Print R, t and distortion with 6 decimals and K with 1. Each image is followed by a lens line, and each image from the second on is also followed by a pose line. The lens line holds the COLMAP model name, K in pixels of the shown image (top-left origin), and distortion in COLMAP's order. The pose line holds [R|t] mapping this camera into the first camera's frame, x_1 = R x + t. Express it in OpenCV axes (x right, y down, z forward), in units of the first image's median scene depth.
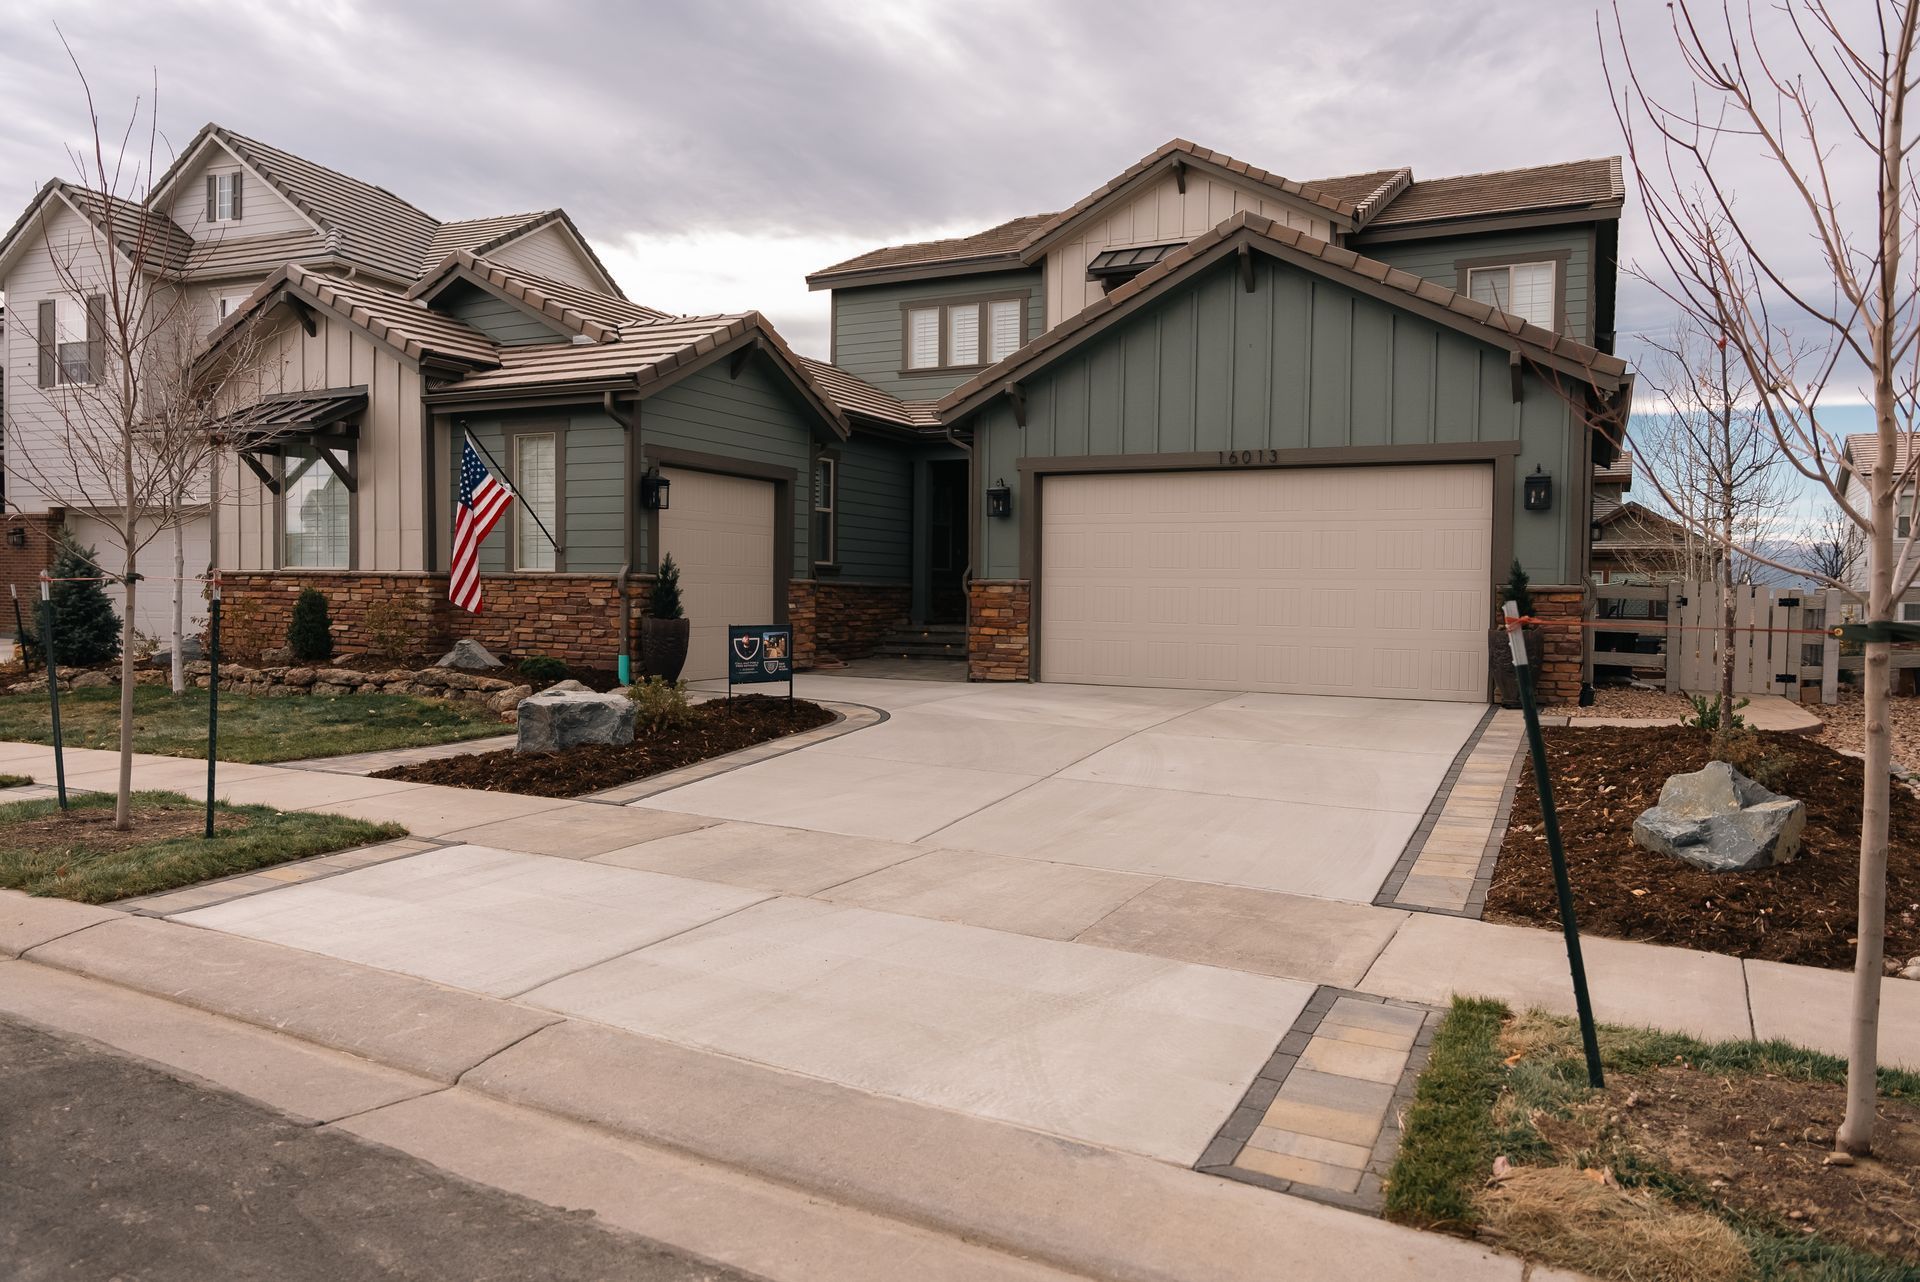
lens RADIAL K [[1293.6, 0, 960.0], [0, 1293.6, 641.0], [0, 0, 1]] dist [-0.007872, -0.000319]
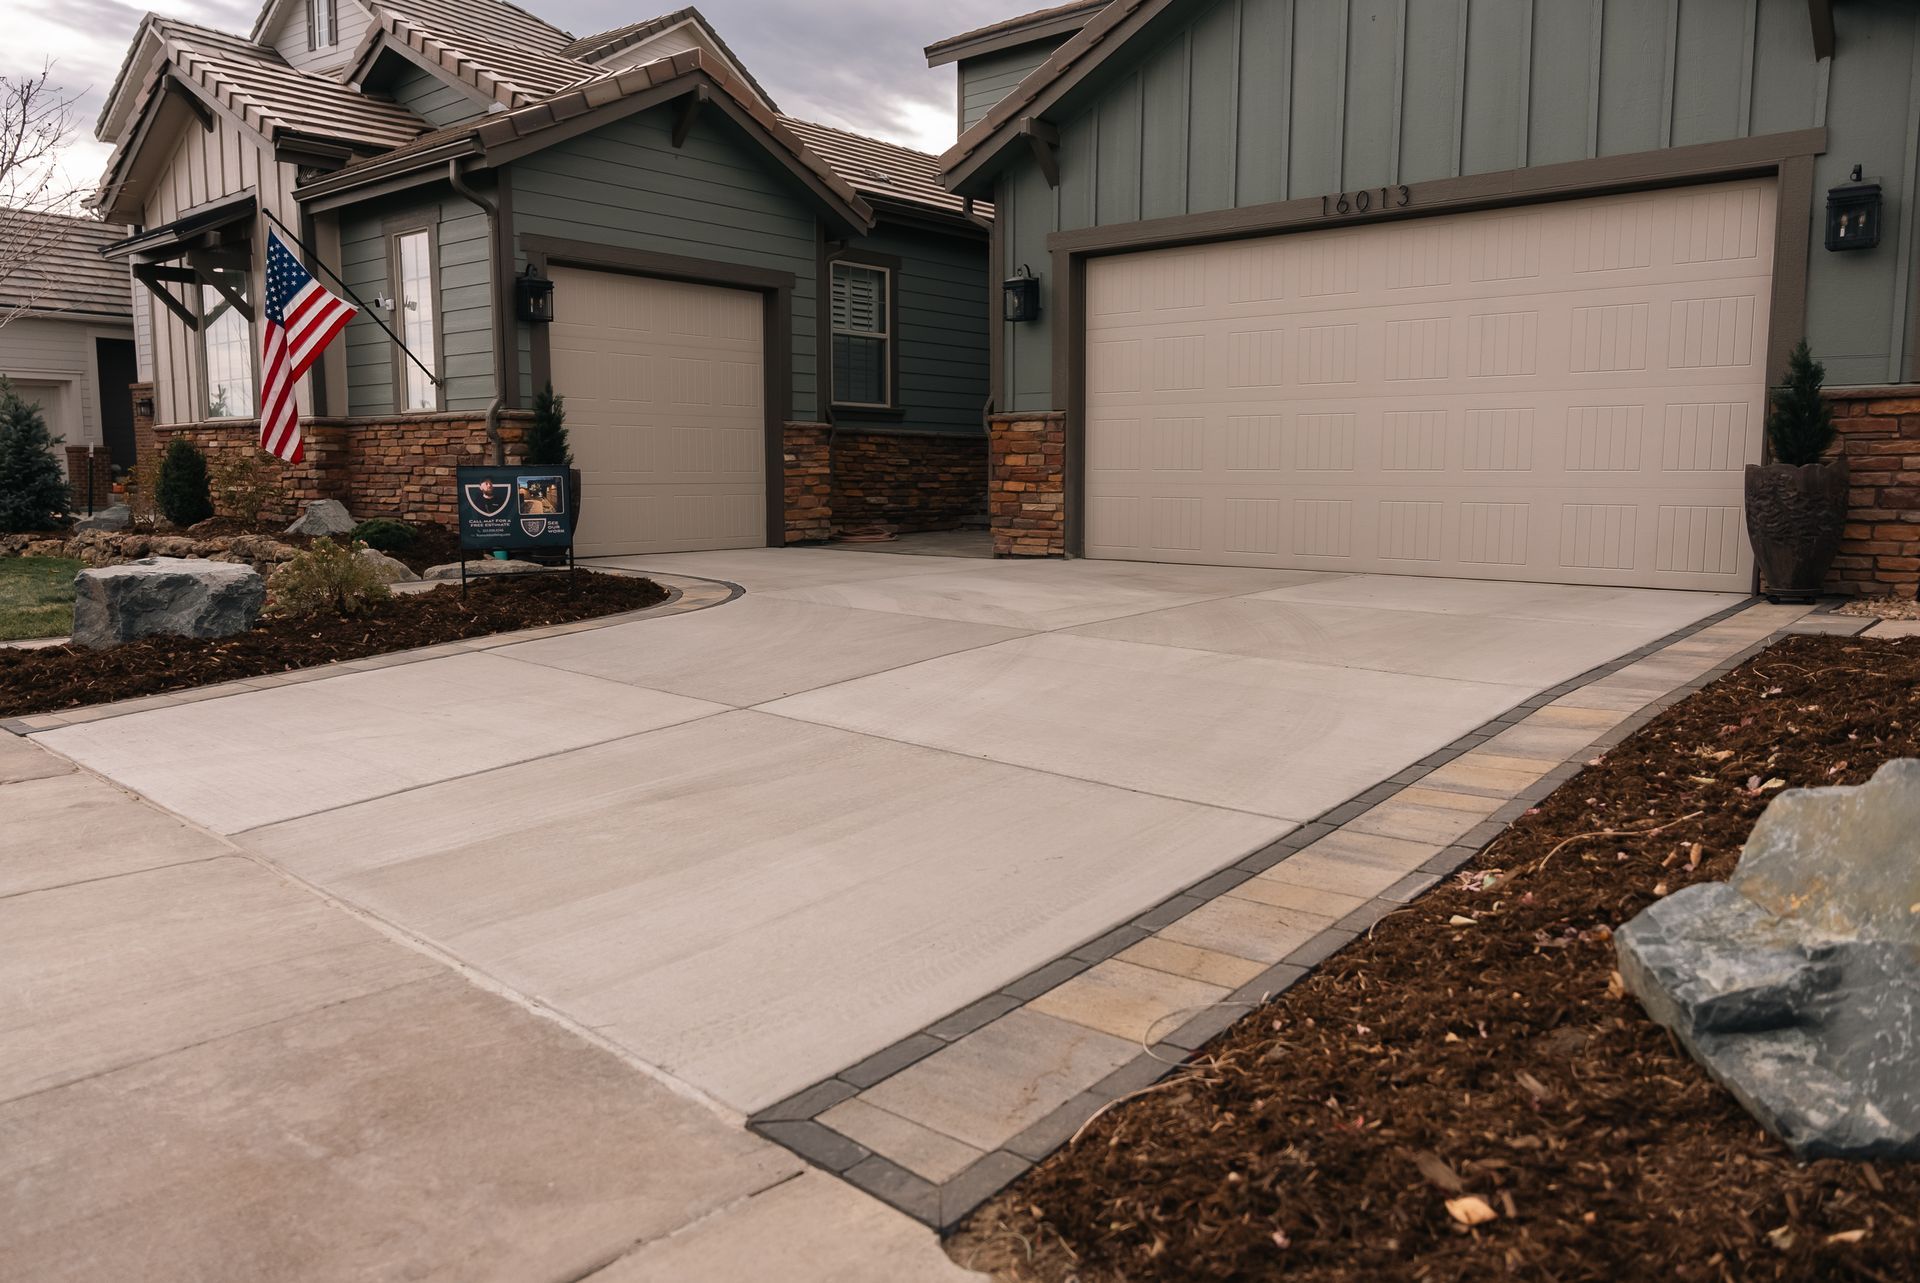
lens RADIAL K [[1376.6, 0, 960.0], [0, 1376.6, 641.5], [0, 0, 1]] dist [-0.002592, -0.004159]
pose [[0.967369, 0.019522, -0.252618, 0.196730], [0.001417, 0.996595, 0.082442, 0.015837], [0.253367, -0.080109, 0.964048, 0.272435]]
